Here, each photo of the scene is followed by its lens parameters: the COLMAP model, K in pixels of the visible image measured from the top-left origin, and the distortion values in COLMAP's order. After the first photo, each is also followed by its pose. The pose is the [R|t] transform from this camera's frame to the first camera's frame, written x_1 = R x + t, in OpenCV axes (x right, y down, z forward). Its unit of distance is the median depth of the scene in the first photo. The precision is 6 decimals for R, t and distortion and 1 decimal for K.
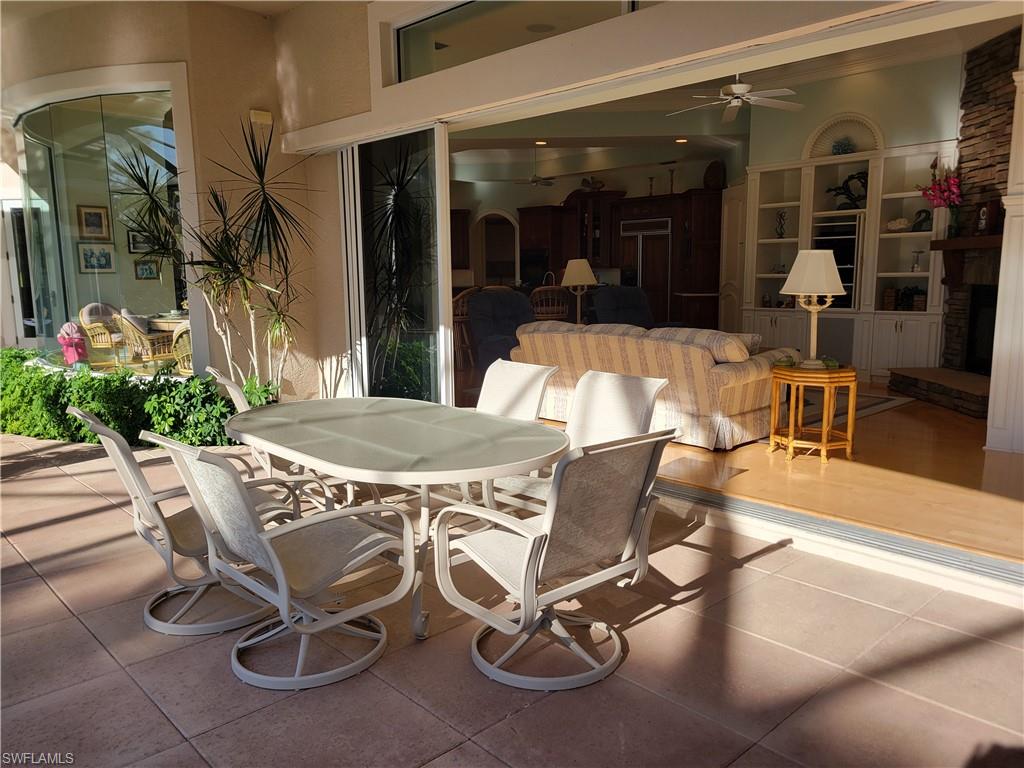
lens RADIAL K [[773.9, 0, 516.2], [0, 773.9, 395.3], [0, 0, 1]] dist [0.029696, 0.000272]
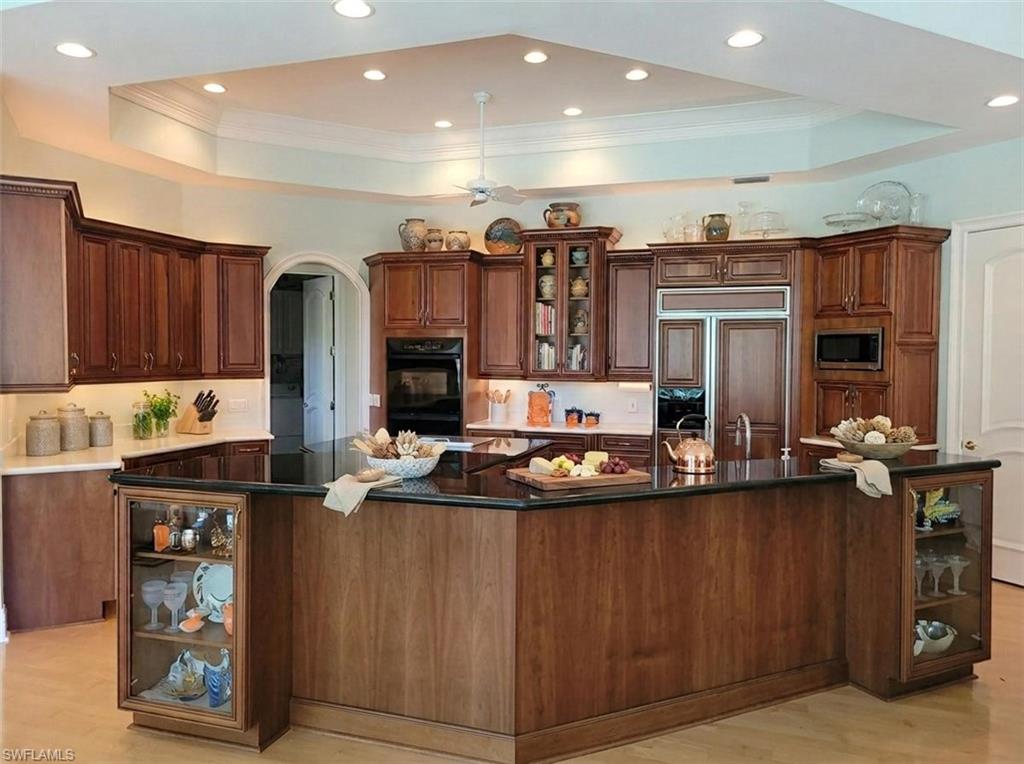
lens RADIAL K [[775.3, 0, 512.0], [0, 775.3, 382.0], [0, 0, 1]] dist [0.030413, -0.007537]
pose [[0.874307, 0.003503, 0.485361, -0.258200], [0.055339, 0.992734, -0.106850, -0.169292], [-0.482209, 0.120279, 0.867760, 0.891045]]
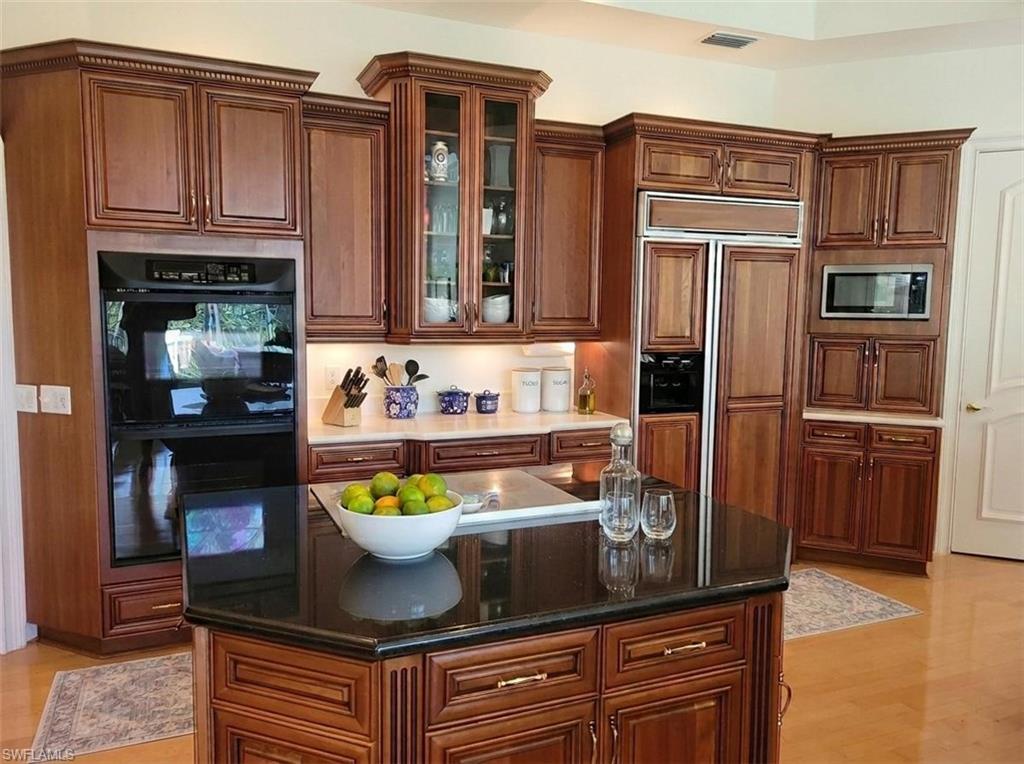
lens RADIAL K [[775.3, 0, 512.0], [0, 775.3, 382.0], [0, 0, 1]] dist [0.030413, -0.007537]
pose [[0.348303, -0.079853, 0.933974, -0.241389], [0.125811, 0.991332, 0.037839, -0.239628], [-0.928901, 0.104325, 0.355331, 1.345360]]
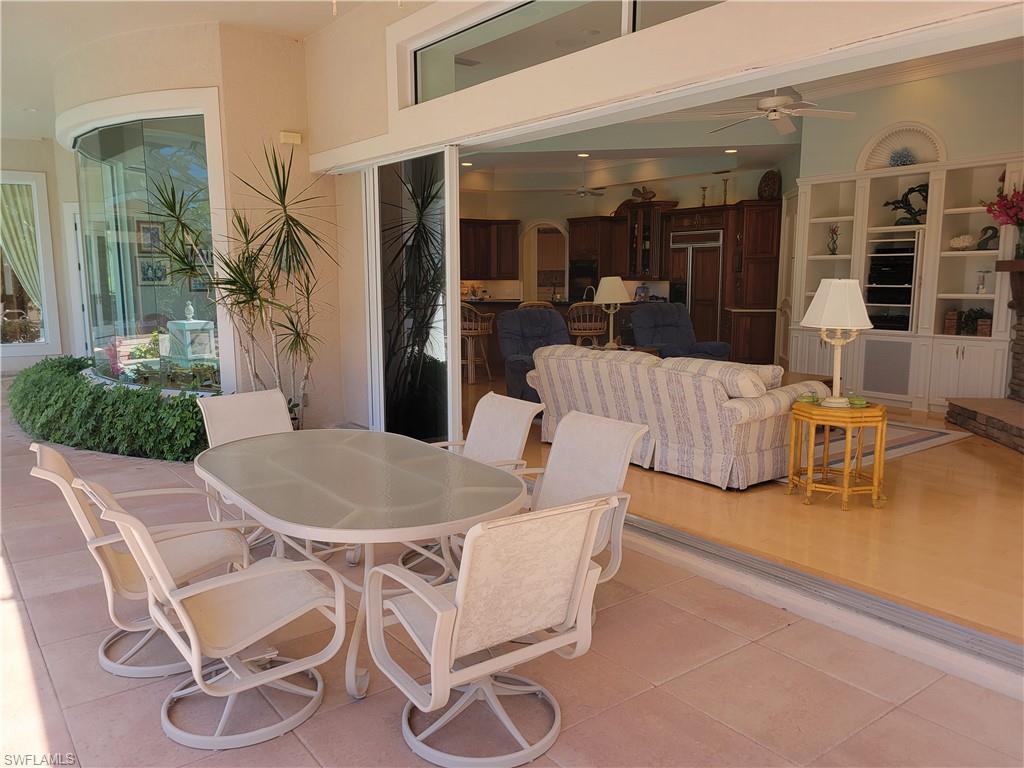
lens RADIAL K [[775.3, 0, 512.0], [0, 775.3, 384.0], [0, 0, 1]] dist [0.030413, -0.007537]
pose [[0.993544, 0.022894, -0.111112, 0.069758], [-0.024166, 0.999657, -0.010114, -0.029496], [0.110843, 0.012734, 0.993756, 0.023860]]
